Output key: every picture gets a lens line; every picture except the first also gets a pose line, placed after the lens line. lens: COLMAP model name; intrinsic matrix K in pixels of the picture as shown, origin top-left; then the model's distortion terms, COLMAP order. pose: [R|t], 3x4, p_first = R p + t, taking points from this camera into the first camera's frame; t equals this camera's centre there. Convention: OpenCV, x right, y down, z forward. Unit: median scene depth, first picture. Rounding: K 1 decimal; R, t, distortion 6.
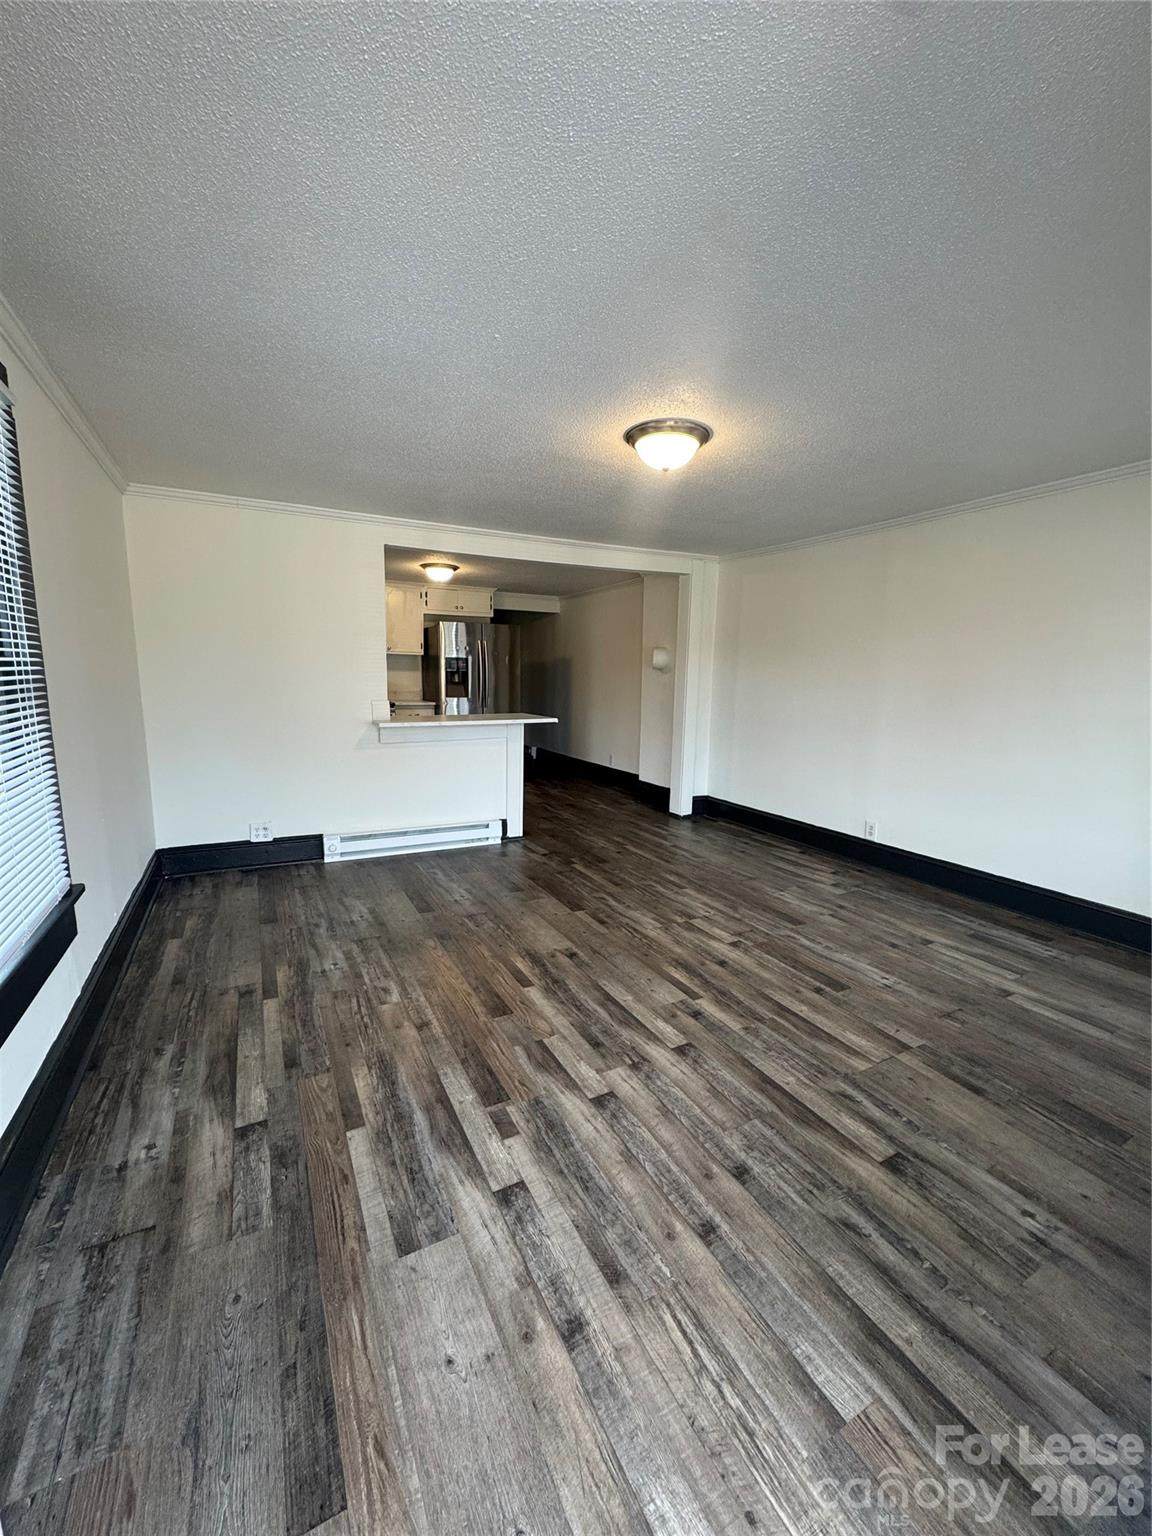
lens RADIAL K [[610.9, 0, 573.8], [0, 610.9, 767.3], [0, 0, 1]] dist [-0.008144, -0.000131]
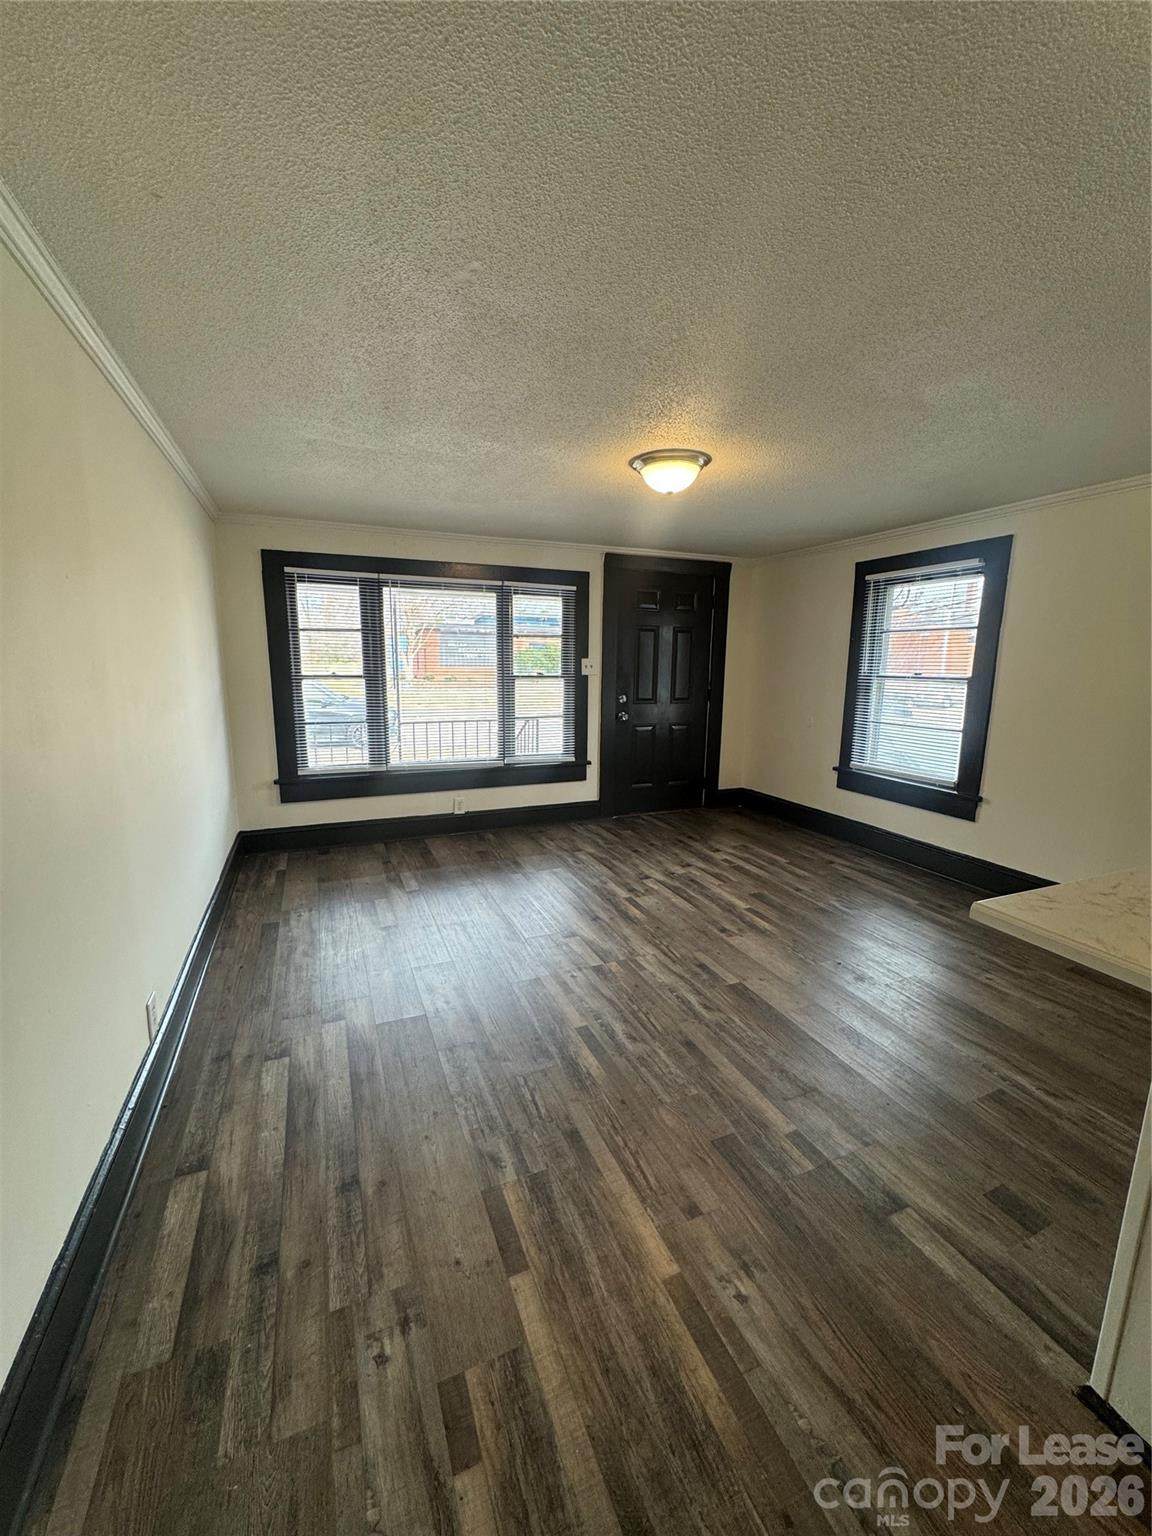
lens RADIAL K [[610.9, 0, 571.6], [0, 610.9, 765.1], [0, 0, 1]] dist [-0.008144, -0.000131]
pose [[-0.995862, -0.038227, 0.082442, 0.231642], [-0.009554, 0.946232, 0.323346, -0.407865], [-0.090370, 0.321221, -0.942683, 2.346647]]
